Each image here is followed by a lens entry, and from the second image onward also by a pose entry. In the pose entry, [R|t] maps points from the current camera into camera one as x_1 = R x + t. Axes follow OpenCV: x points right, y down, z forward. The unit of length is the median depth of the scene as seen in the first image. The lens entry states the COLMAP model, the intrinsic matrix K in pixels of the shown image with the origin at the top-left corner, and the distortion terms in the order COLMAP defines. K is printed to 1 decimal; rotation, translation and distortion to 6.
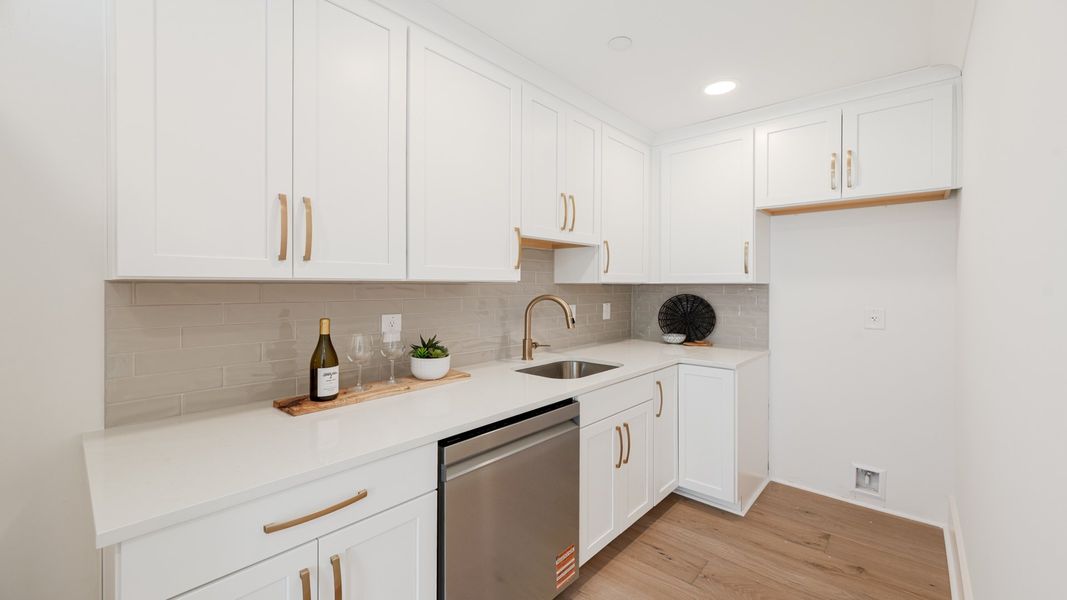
lens RADIAL K [[428.0, 0, 532.6], [0, 428.0, 290.1], [0, 0, 1]] dist [0.000955, 0.000070]
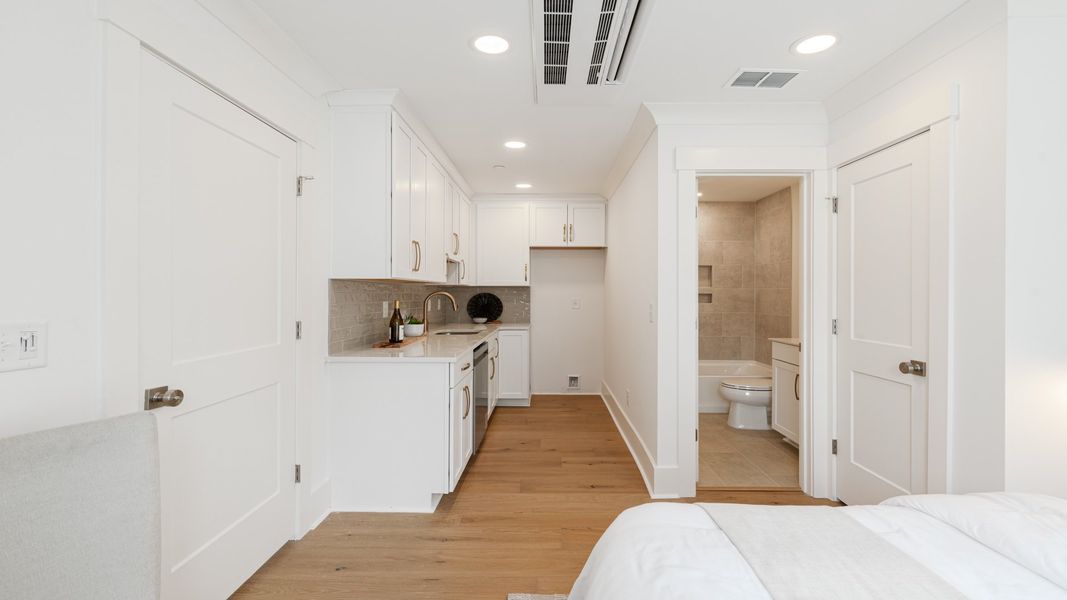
lens RADIAL K [[509.2, 0, 533.5], [0, 509.2, 300.0], [0, 0, 1]] dist [0.000139, 0.000084]
pose [[0.754588, -0.003782, 0.656188, -0.919694], [0.000925, 0.999989, 0.004699, 0.033438], [-0.656198, -0.002939, 0.754583, -0.685364]]
